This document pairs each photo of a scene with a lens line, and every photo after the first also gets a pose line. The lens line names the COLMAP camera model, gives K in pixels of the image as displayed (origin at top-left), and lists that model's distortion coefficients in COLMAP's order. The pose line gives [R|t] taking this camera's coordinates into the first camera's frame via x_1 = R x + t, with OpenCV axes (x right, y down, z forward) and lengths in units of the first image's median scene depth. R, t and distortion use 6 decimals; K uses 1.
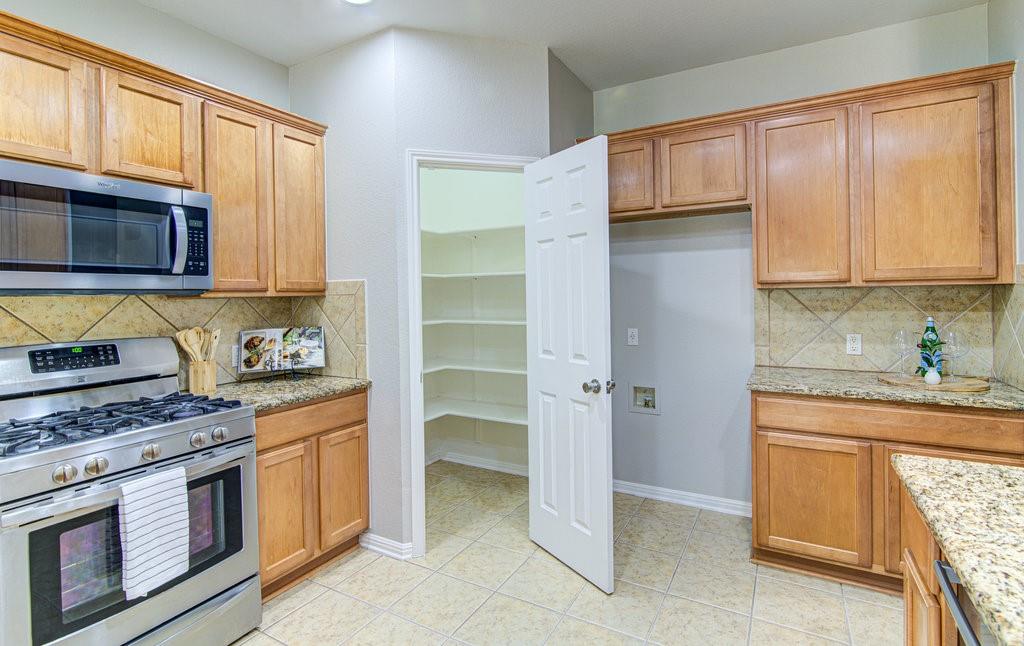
lens RADIAL K [[485.8, 0, 510.0], [0, 485.8, 295.8], [0, 0, 1]] dist [-0.009441, 0.000369]
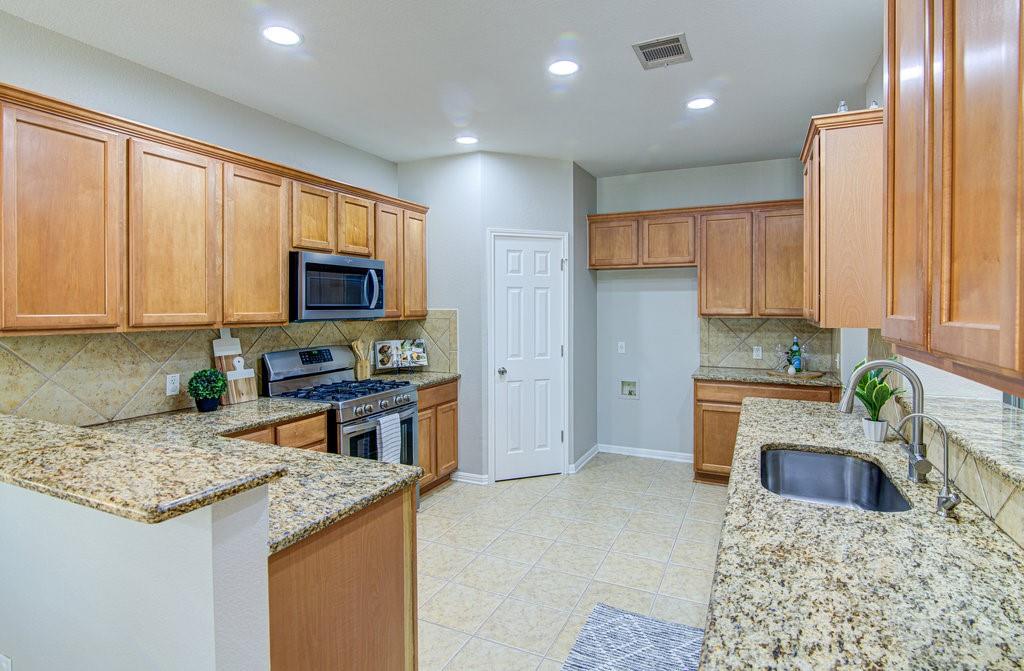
lens RADIAL K [[514.8, 0, 513.8], [0, 514.8, 307.7], [0, 0, 1]] dist [-0.011204, -0.000142]
pose [[0.996910, 0.012727, 0.077519, -0.272114], [-0.013017, 0.999910, 0.003238, -0.051545], [-0.077471, -0.004237, 0.996986, -0.739367]]
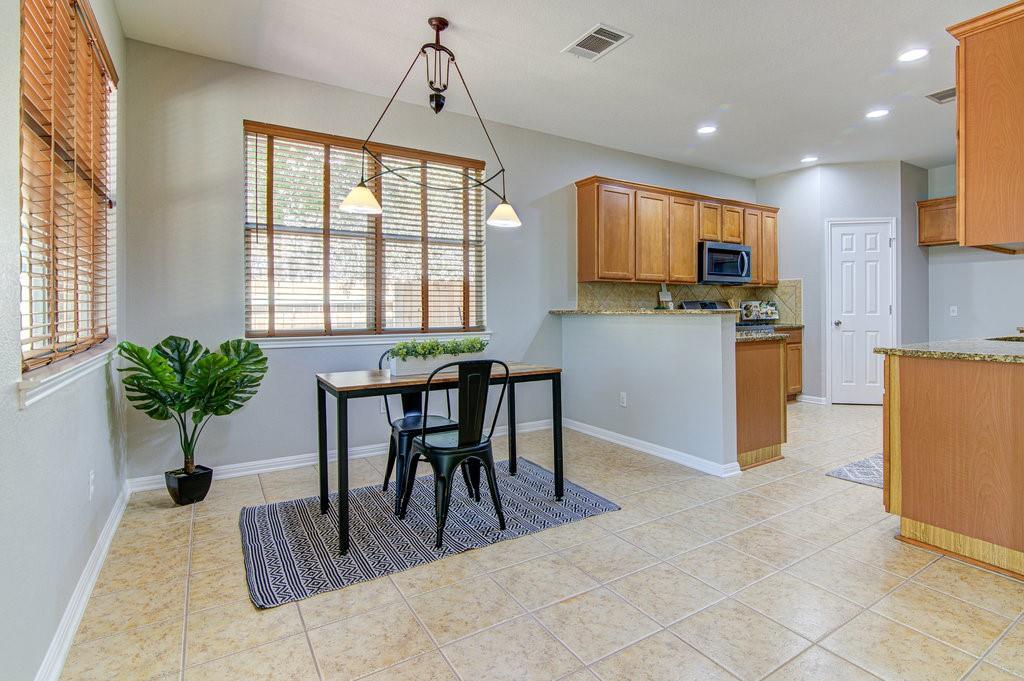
lens RADIAL K [[513.9, 0, 565.1], [0, 513.9, 308.3], [0, 0, 1]] dist [-0.002050, -0.000452]
pose [[0.900954, 0.013370, -0.433710, -0.280318], [-0.010697, 0.999906, 0.008604, 0.101305], [0.433784, -0.003113, 0.901012, -1.728073]]
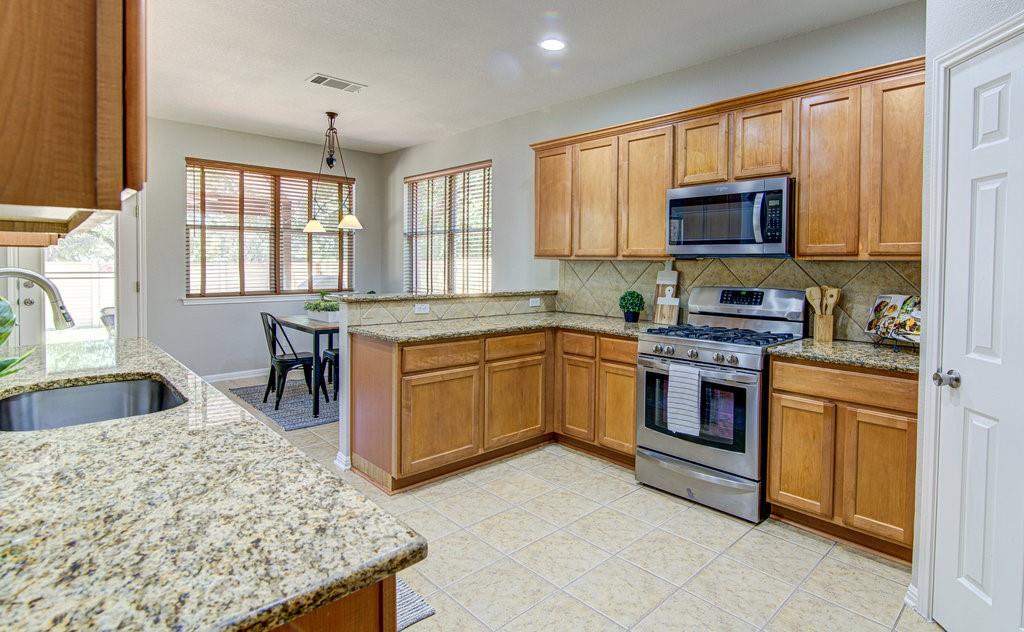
lens RADIAL K [[515.8, 0, 575.6], [0, 515.8, 275.0], [0, 0, 1]] dist [-0.000141, -0.000045]
pose [[-0.233484, 0.034444, -0.971750, 0.717462], [-0.006660, 0.999292, 0.037021, -0.003576], [0.972338, 0.015116, -0.233089, 0.705091]]
